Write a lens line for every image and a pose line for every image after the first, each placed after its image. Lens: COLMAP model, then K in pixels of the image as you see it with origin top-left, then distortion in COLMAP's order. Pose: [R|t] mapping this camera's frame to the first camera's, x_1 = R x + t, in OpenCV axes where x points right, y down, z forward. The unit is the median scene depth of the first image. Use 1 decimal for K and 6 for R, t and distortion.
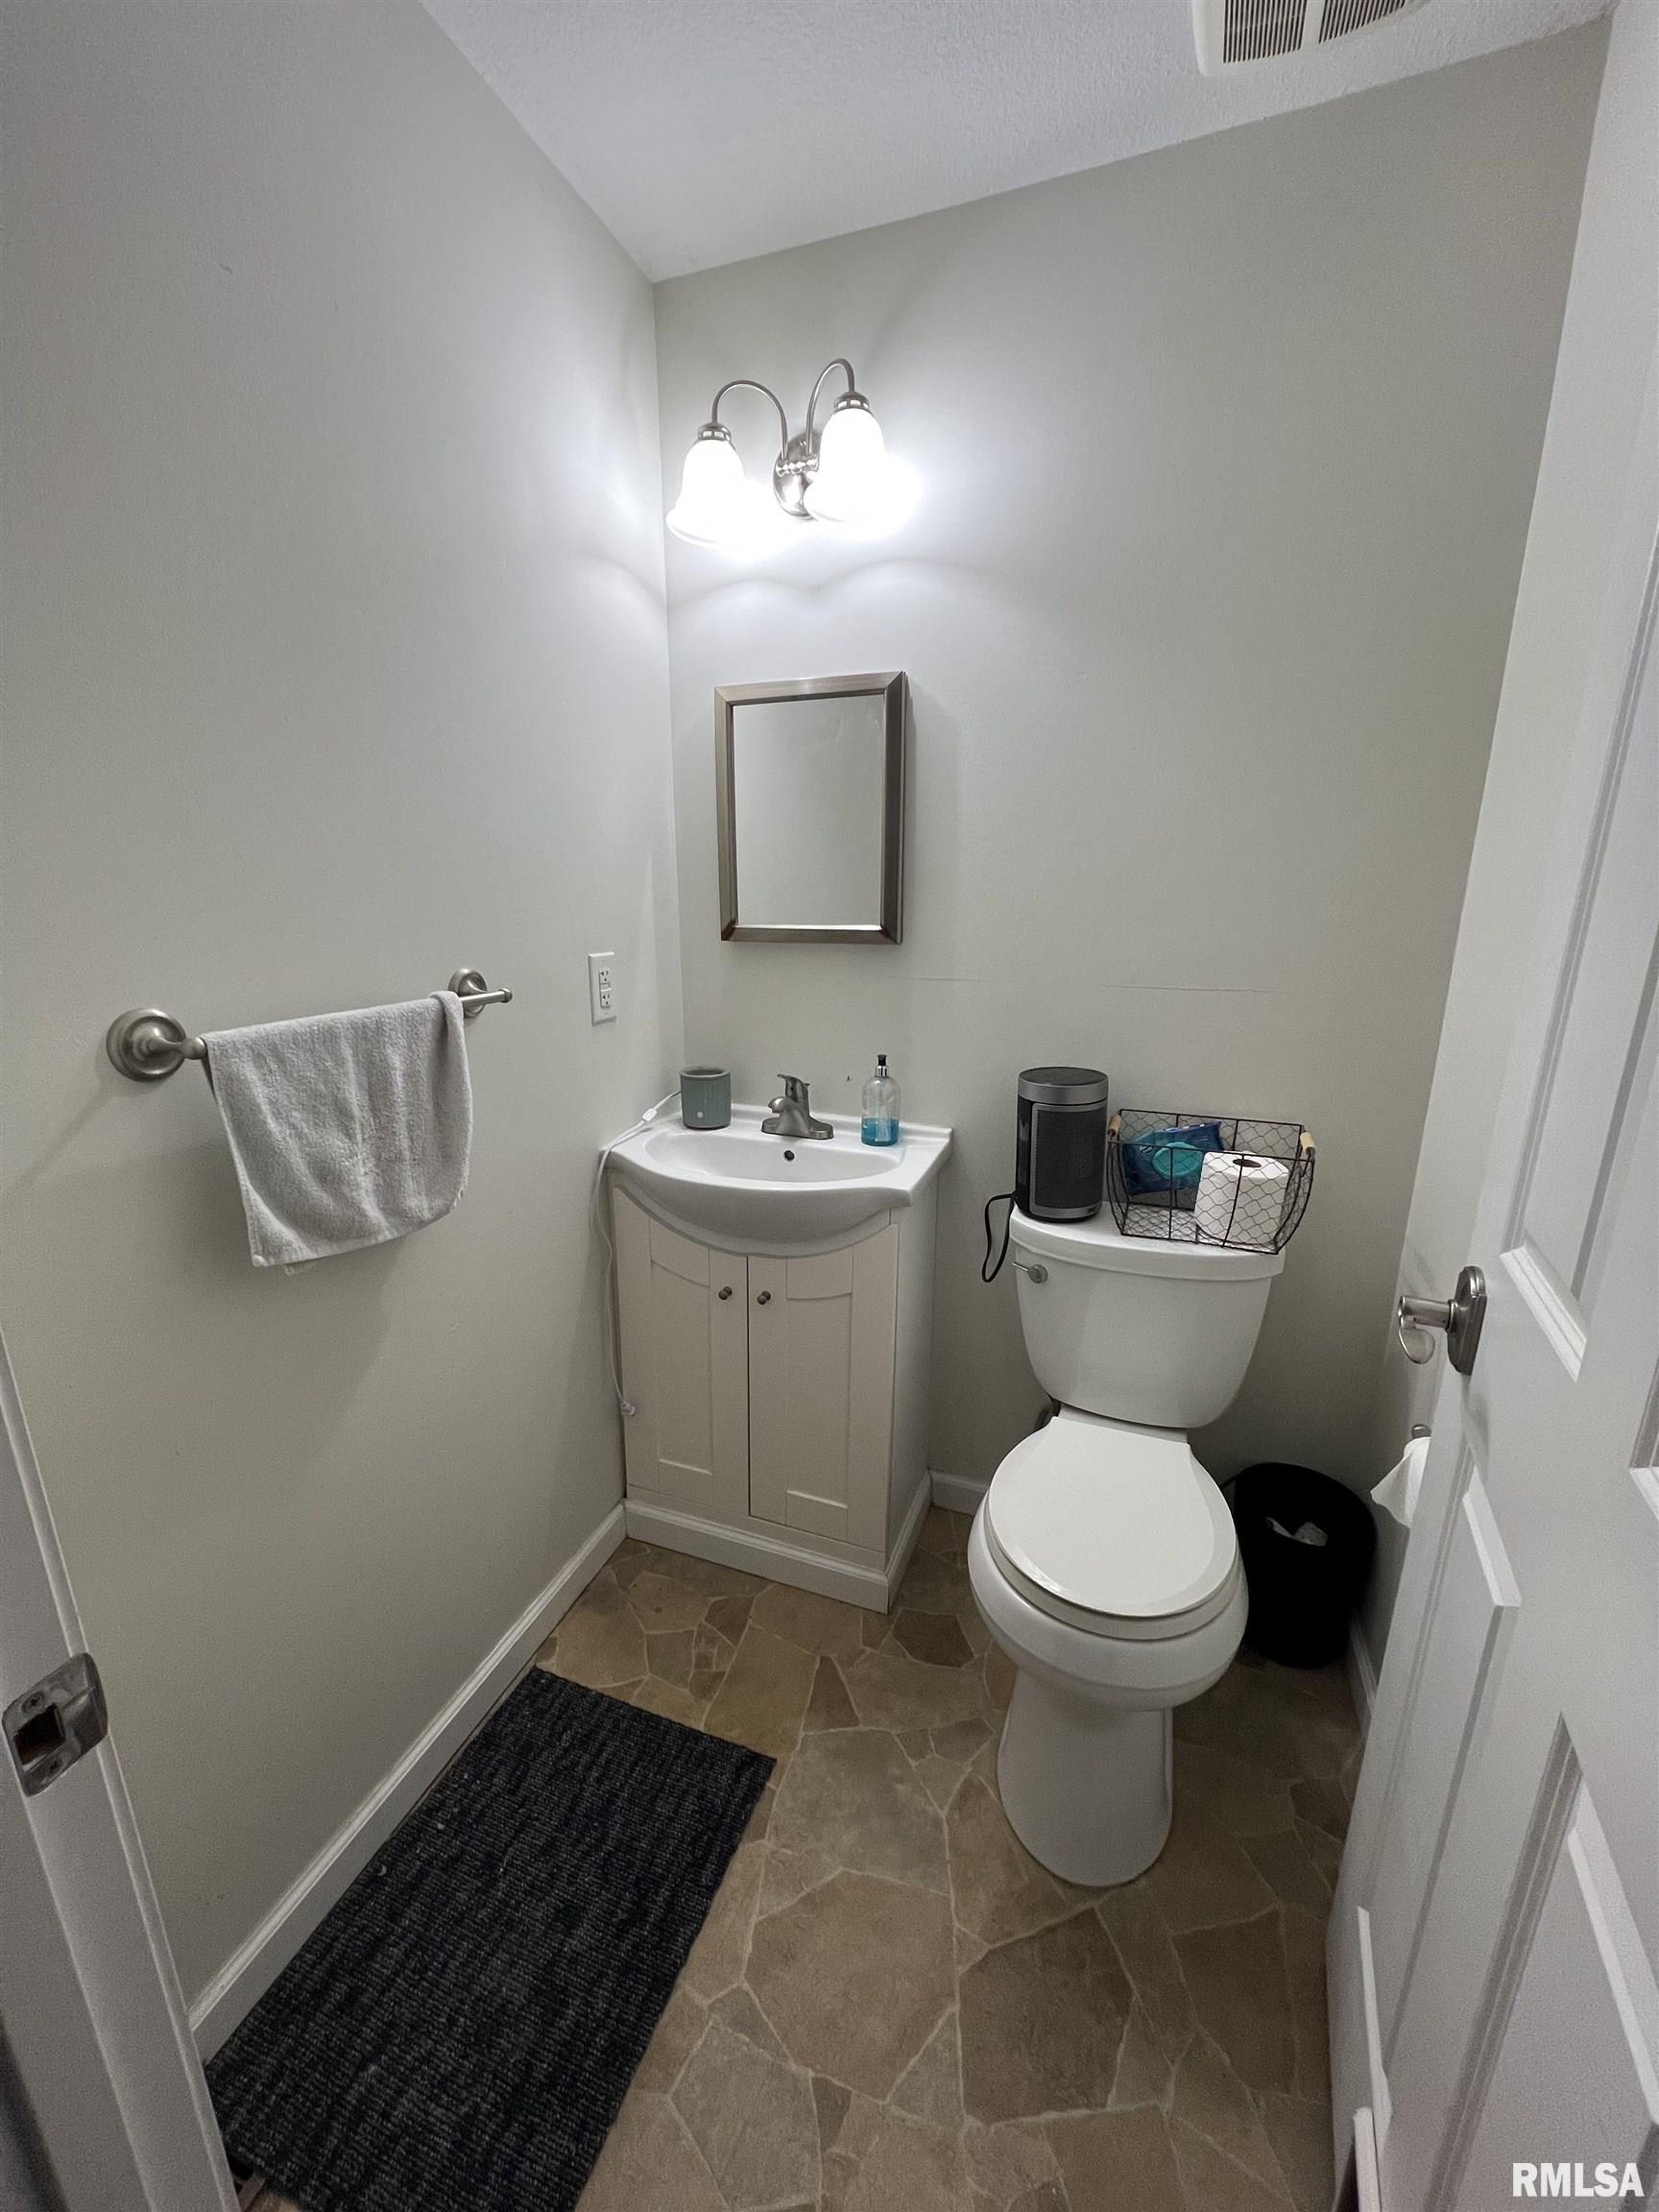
lens RADIAL K [[883.2, 0, 830.6], [0, 883.2, 1104.6], [0, 0, 1]] dist [0.004678, 0.000158]
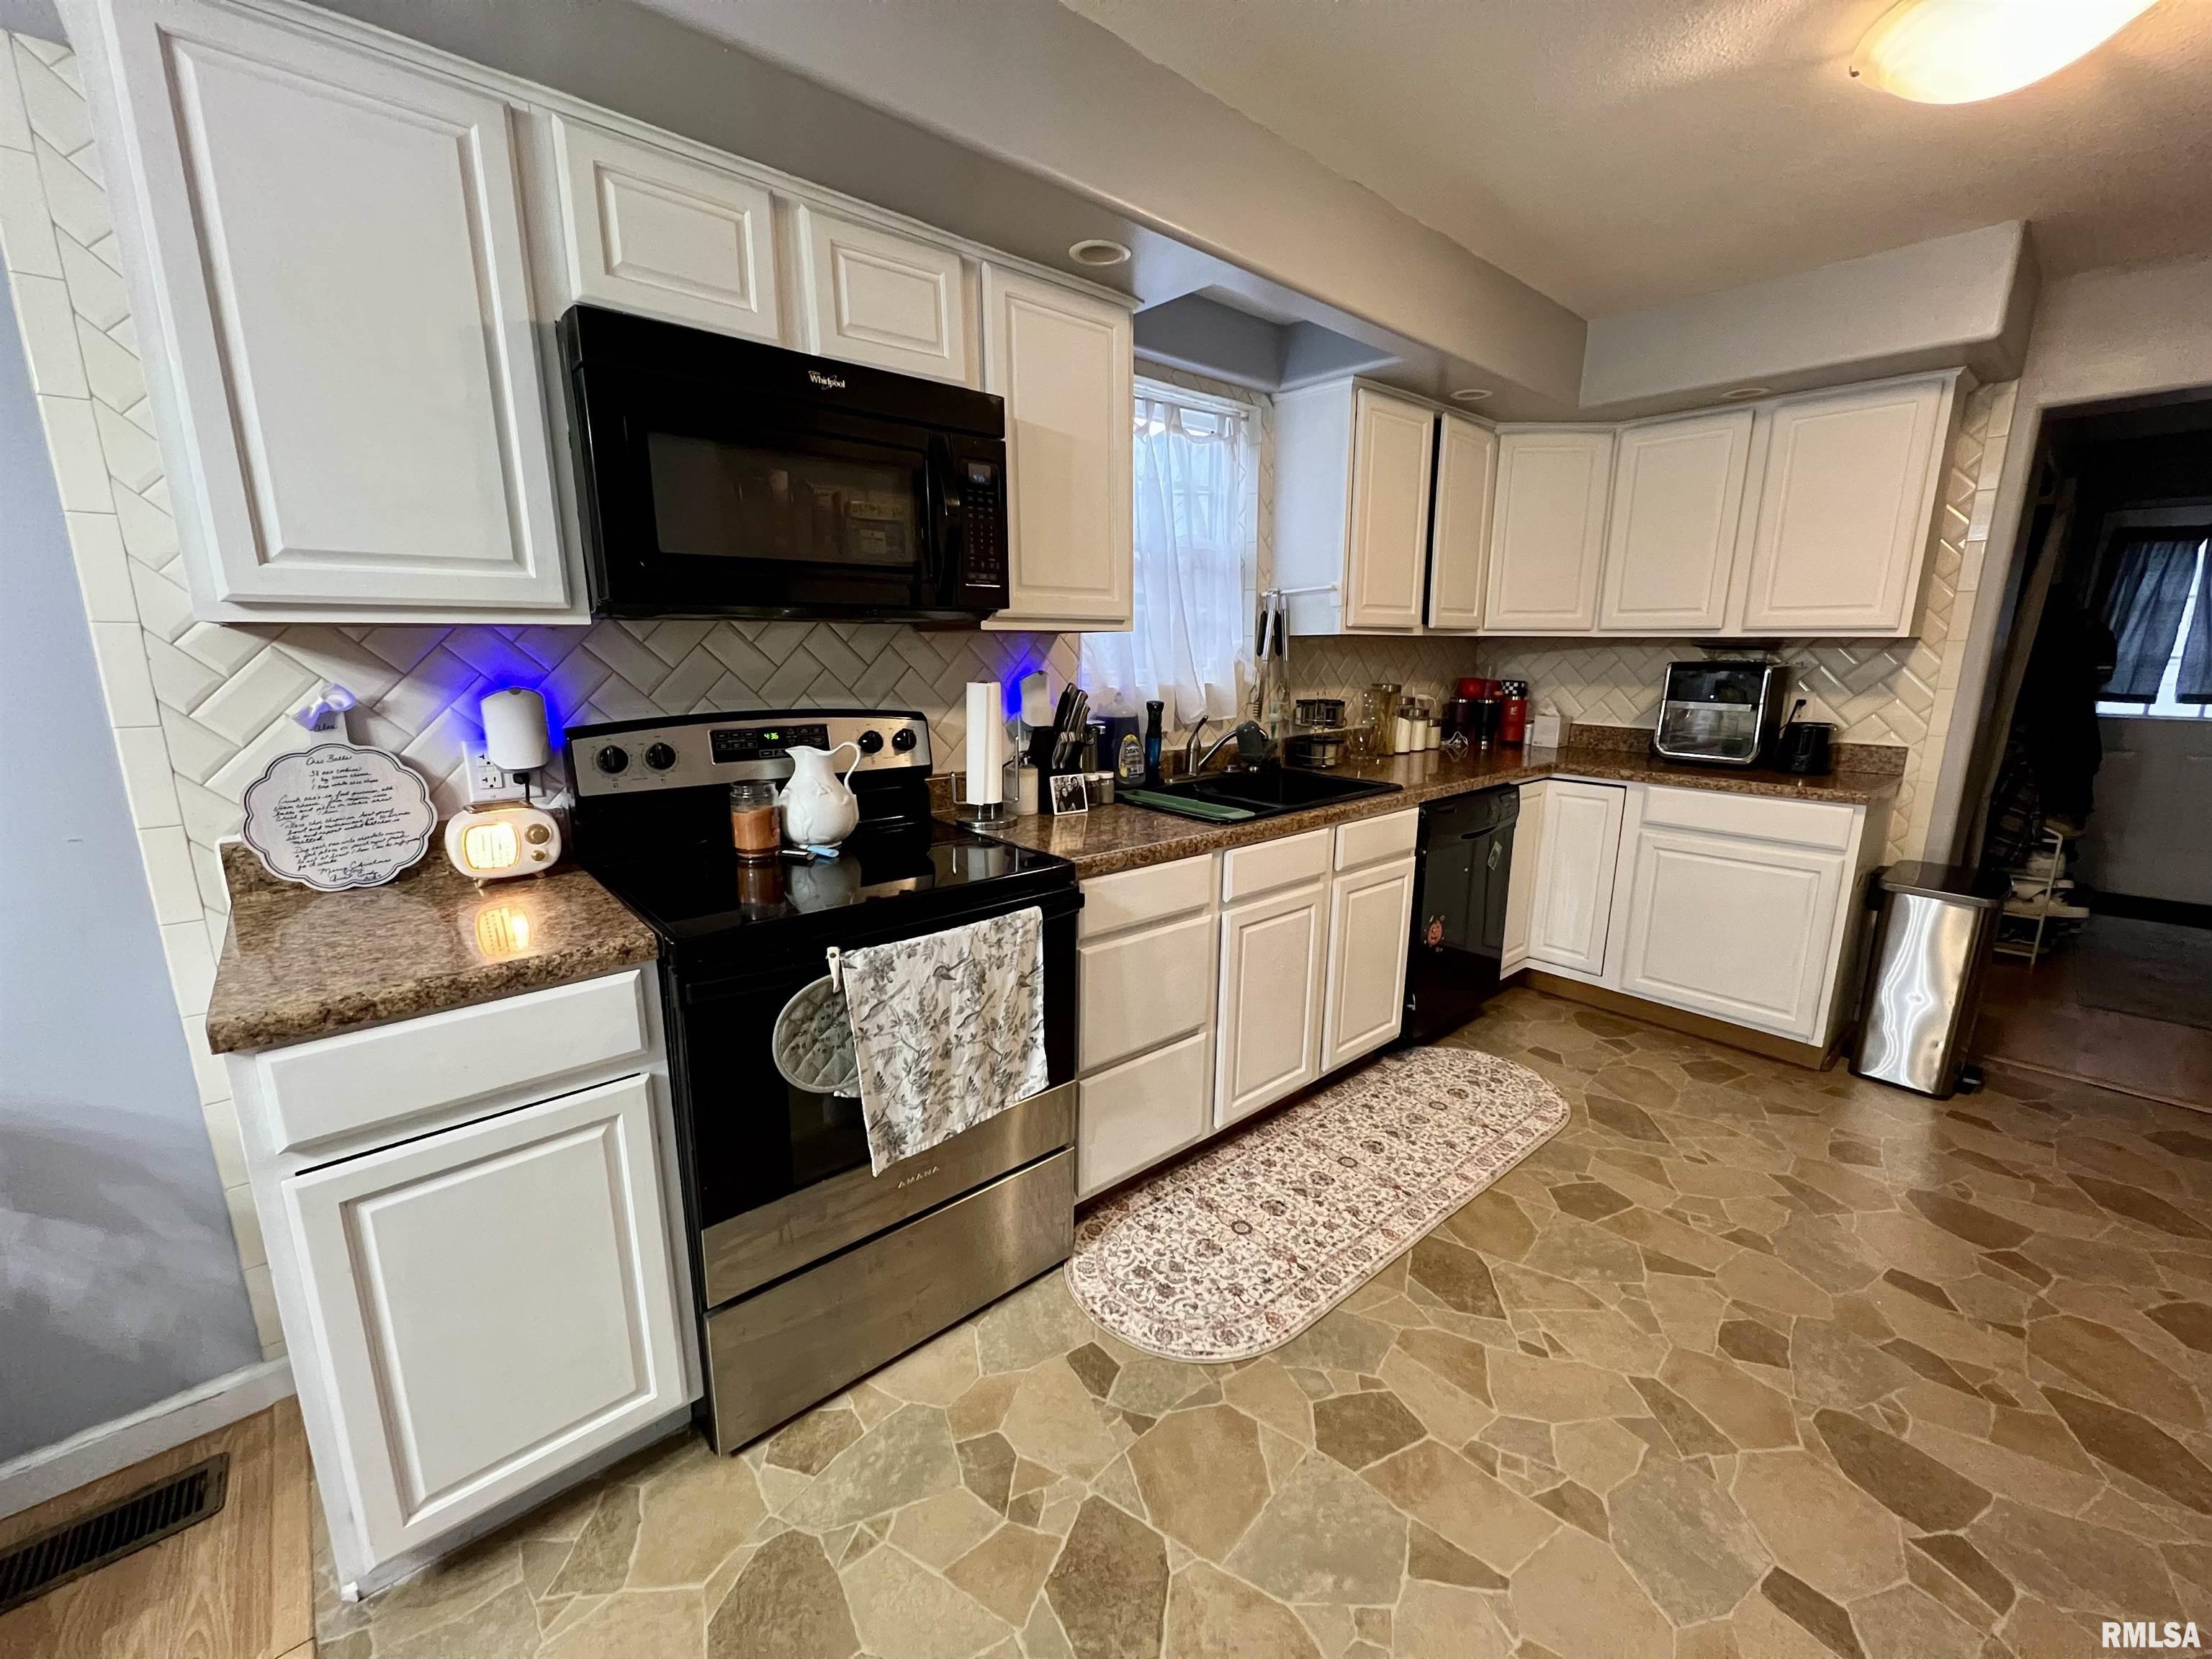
lens RADIAL K [[883.2, 0, 1105.6], [0, 883.2, 834.0], [0, 0, 1]] dist [0.004678, 0.000158]
pose [[-0.469526, 0.182279, -0.863898, 1.024741], [-0.238530, 0.915886, 0.322888, -0.249901], [0.850088, 0.357670, -0.386553, 1.037023]]
